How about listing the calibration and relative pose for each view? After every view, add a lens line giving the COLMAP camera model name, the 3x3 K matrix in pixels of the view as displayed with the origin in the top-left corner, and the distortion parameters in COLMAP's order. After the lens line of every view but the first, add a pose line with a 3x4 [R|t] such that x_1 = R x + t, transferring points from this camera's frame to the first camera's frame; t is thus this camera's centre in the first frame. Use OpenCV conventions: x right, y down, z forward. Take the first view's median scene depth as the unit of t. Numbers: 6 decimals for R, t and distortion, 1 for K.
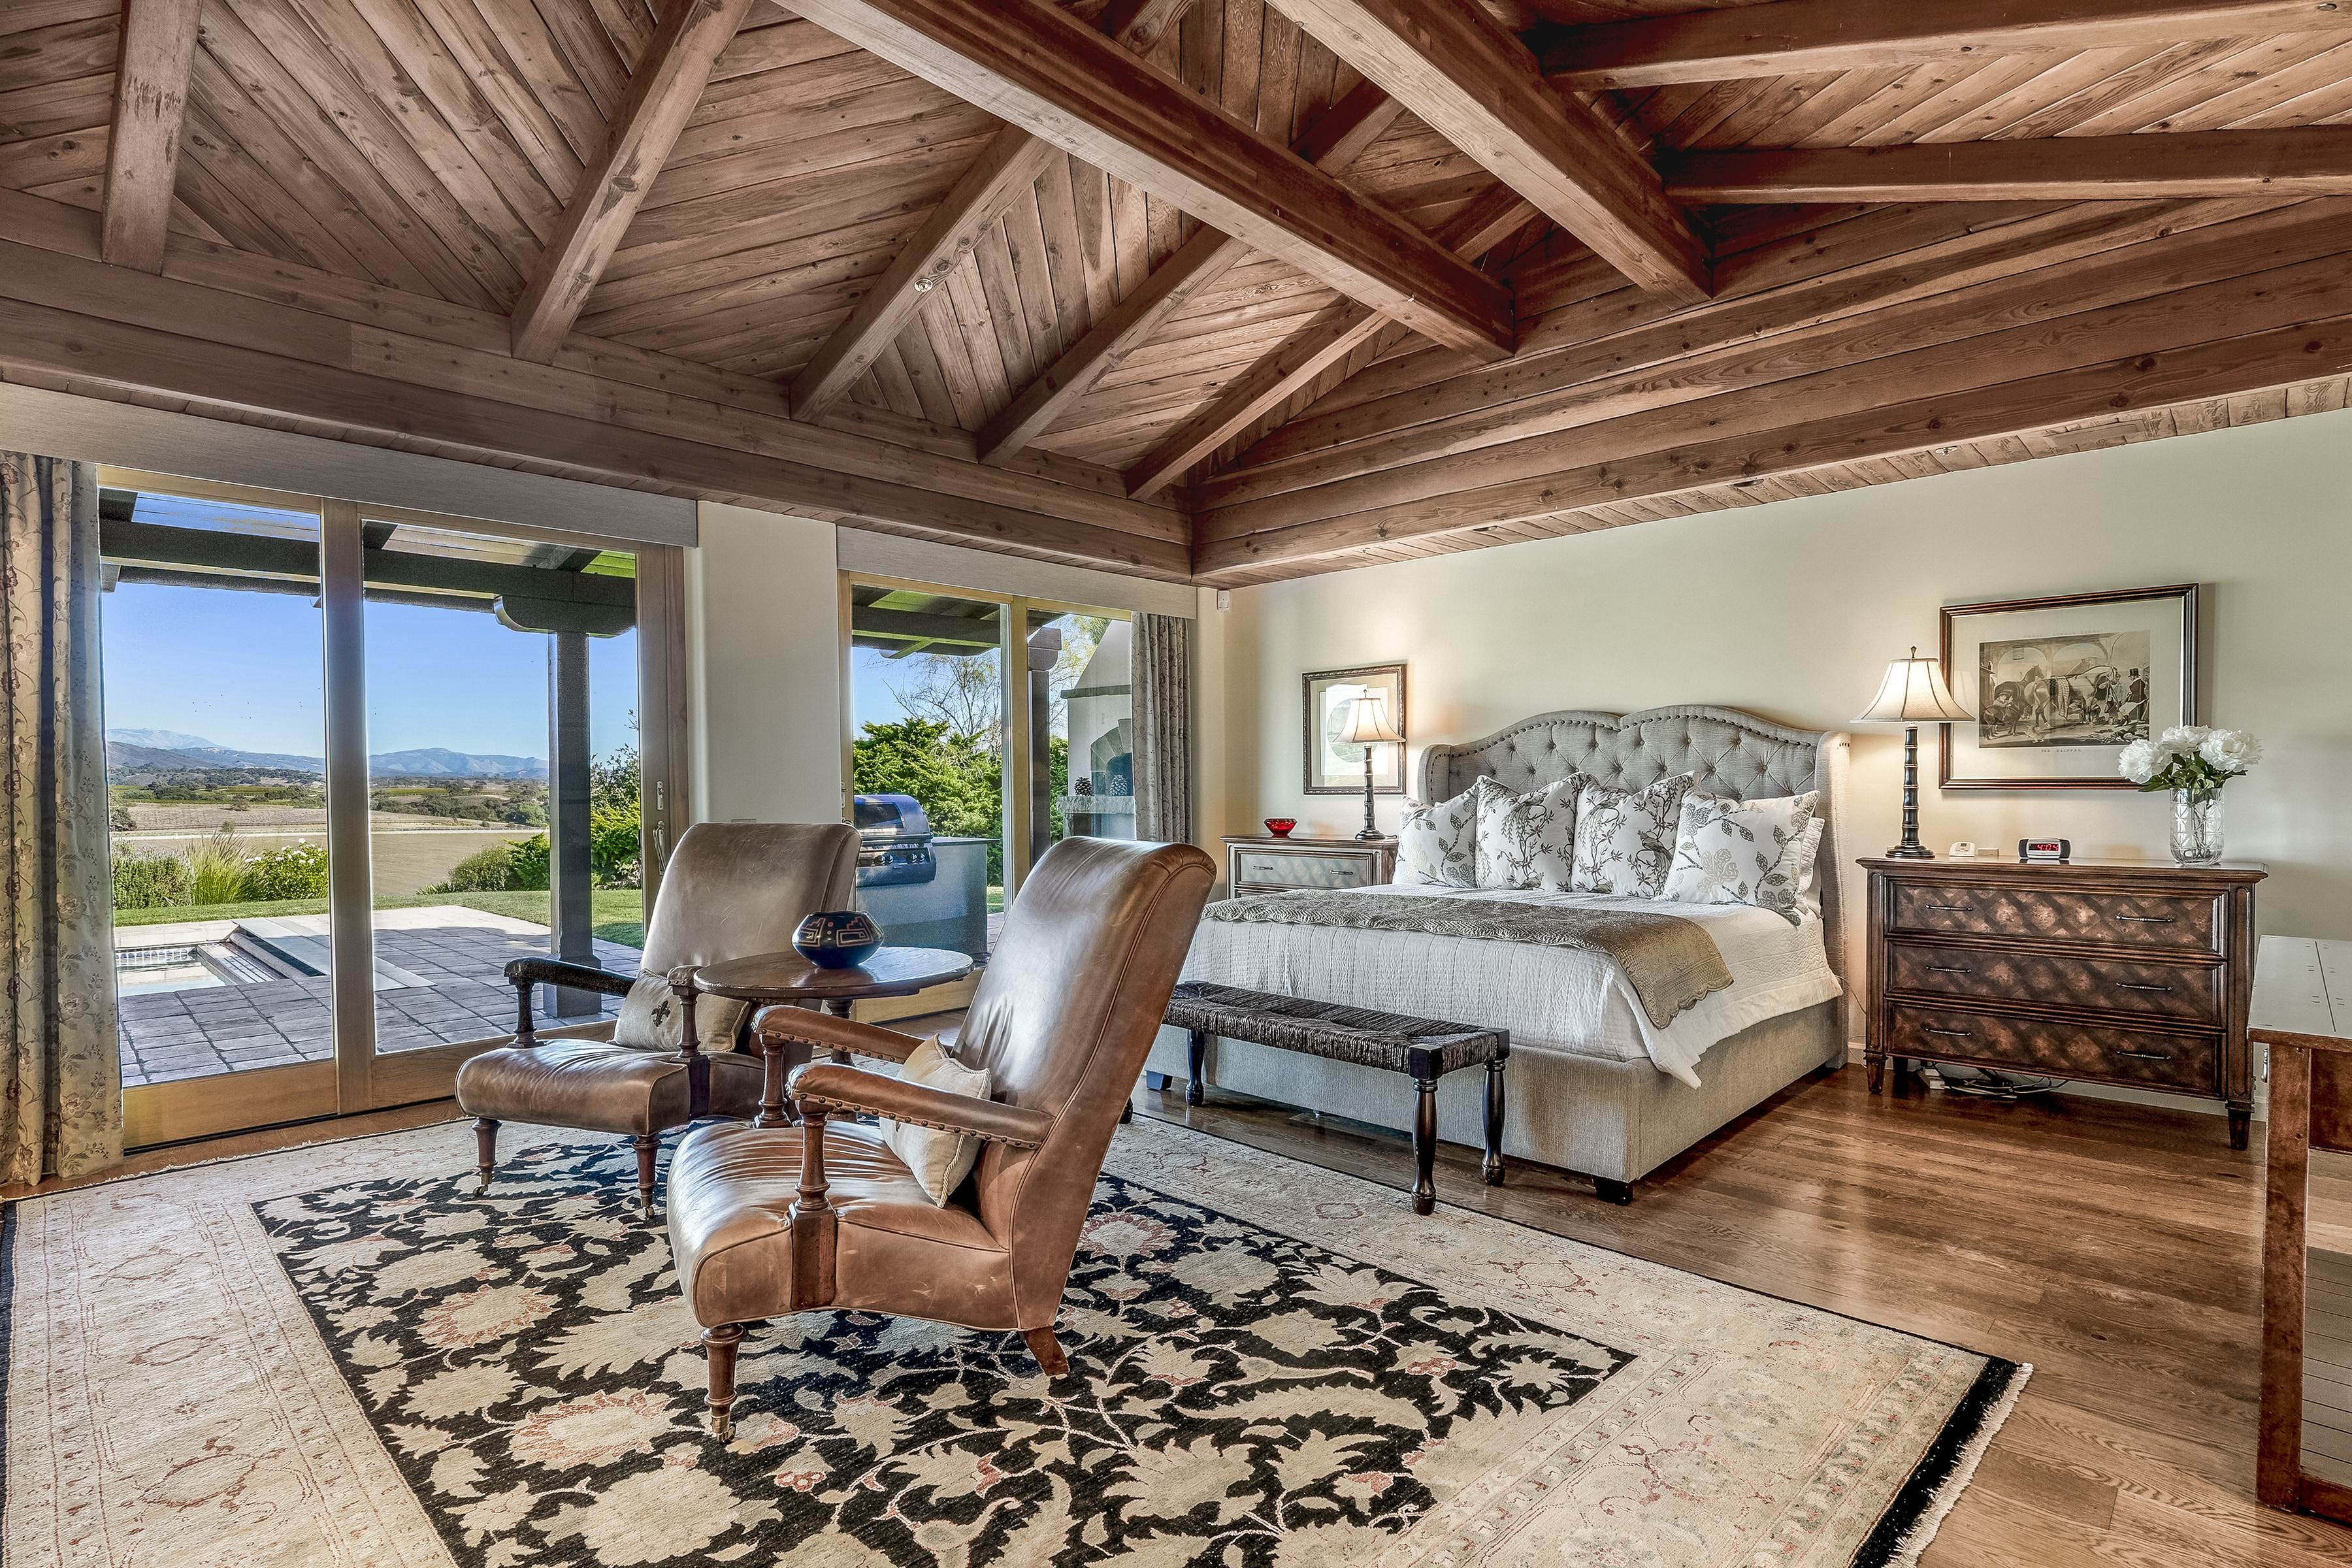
lens RADIAL K [[1136.7, 0, 1176.0], [0, 1136.7, 784.0], [0, 0, 1]] dist [-0.011613, 0.000377]
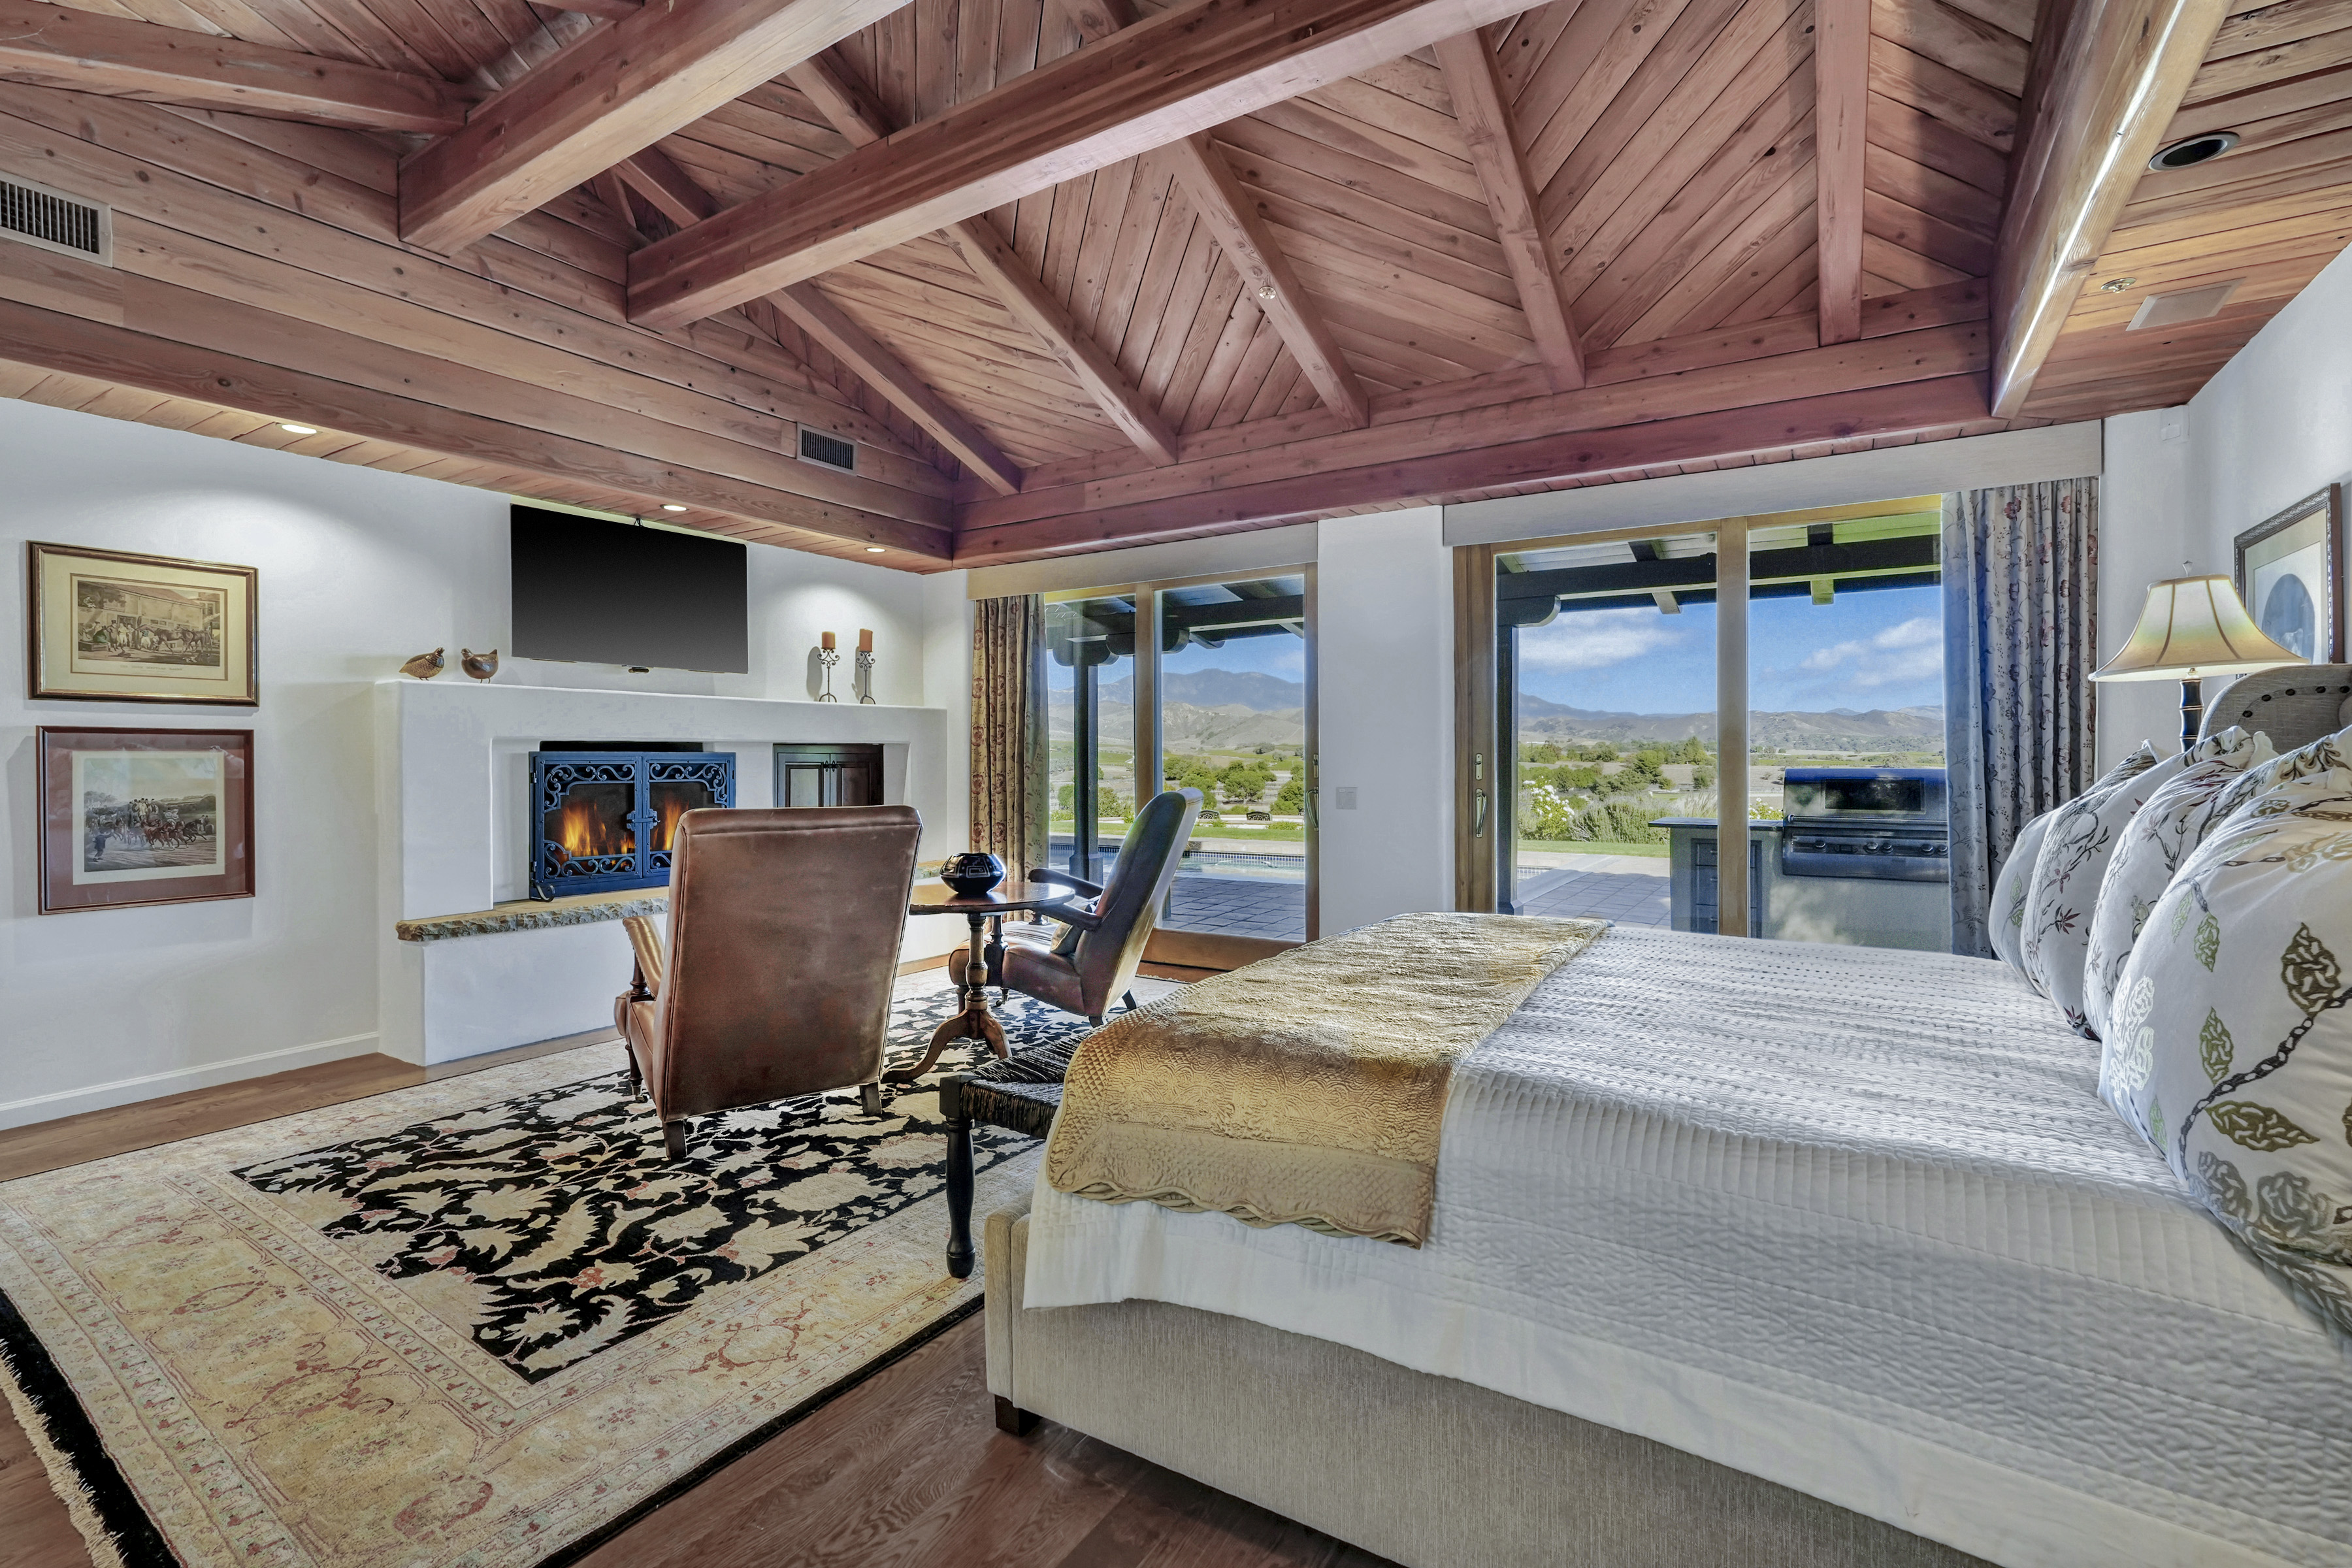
lens RADIAL K [[1045.9, 0, 1176.0], [0, 1045.9, 784.0], [0, 0, 1]] dist [0.022327, -0.013778]
pose [[0.204951, 0.020586, -0.978556, 1.405039], [0.000515, 0.999776, 0.021140, 0.000968], [0.978772, -0.004836, 0.204894, 1.401463]]
